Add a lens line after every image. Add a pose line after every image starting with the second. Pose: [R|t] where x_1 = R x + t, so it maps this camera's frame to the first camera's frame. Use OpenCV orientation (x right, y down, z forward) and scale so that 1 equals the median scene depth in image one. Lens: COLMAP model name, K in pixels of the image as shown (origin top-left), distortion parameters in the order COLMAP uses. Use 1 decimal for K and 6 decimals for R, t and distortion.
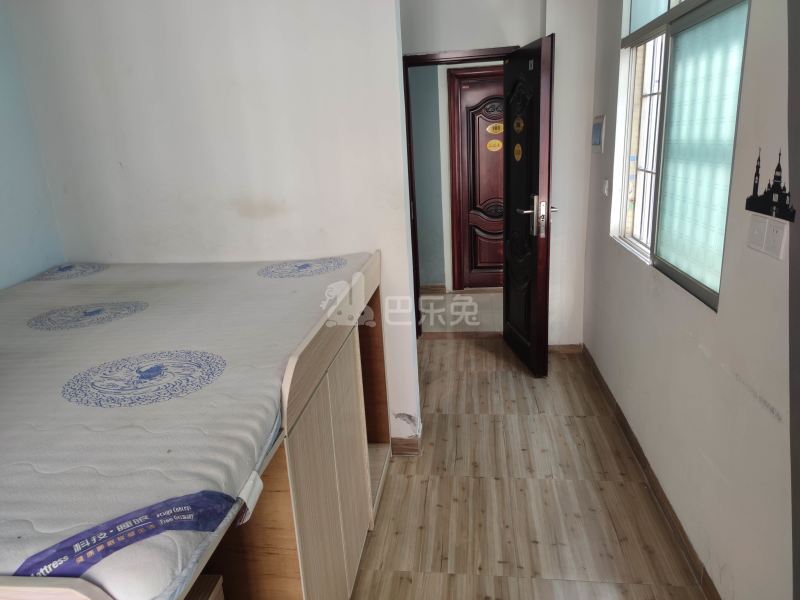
lens RADIAL K [[555.2, 0, 402.1], [0, 555.2, 297.3], [0, 0, 1]] dist [0.072522, -0.077023]
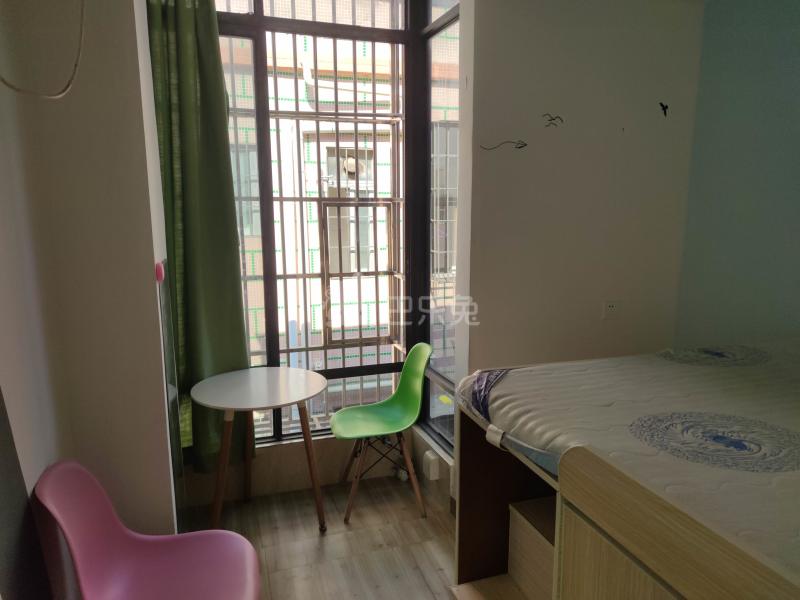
lens RADIAL K [[555.2, 0, 402.1], [0, 555.2, 297.3], [0, 0, 1]] dist [0.072522, -0.077023]
pose [[-0.900574, 0.131017, -0.414489, 0.375585], [-0.067658, 0.899635, 0.431369, -0.432636], [0.429406, 0.416523, -0.801323, 1.402343]]
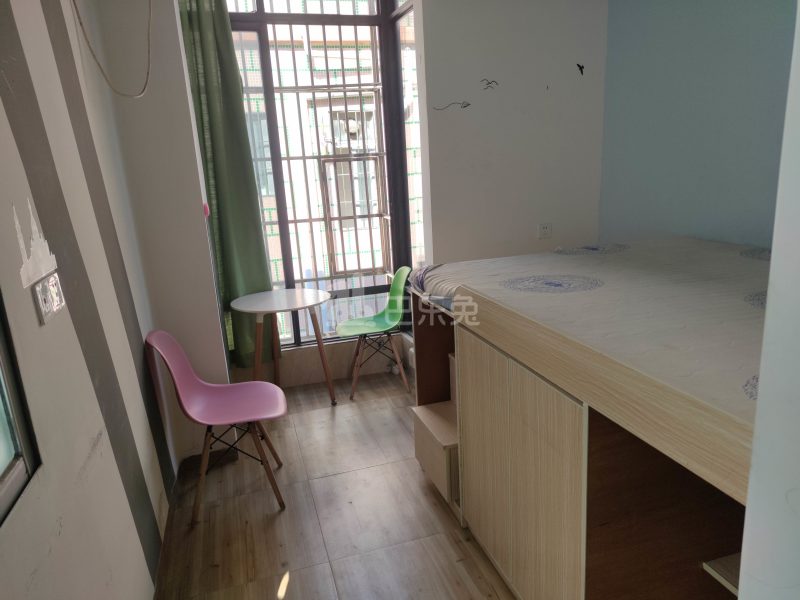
lens RADIAL K [[550.3, 0, 400.0], [0, 550.3, 300.0], [0, 0, 1]] dist [0.070120, -0.074163]
pose [[-0.907743, 0.202405, -0.367472, 0.484187], [-0.009340, 0.865951, 0.500041, -0.561806], [0.419424, 0.457341, -0.784171, 1.946014]]
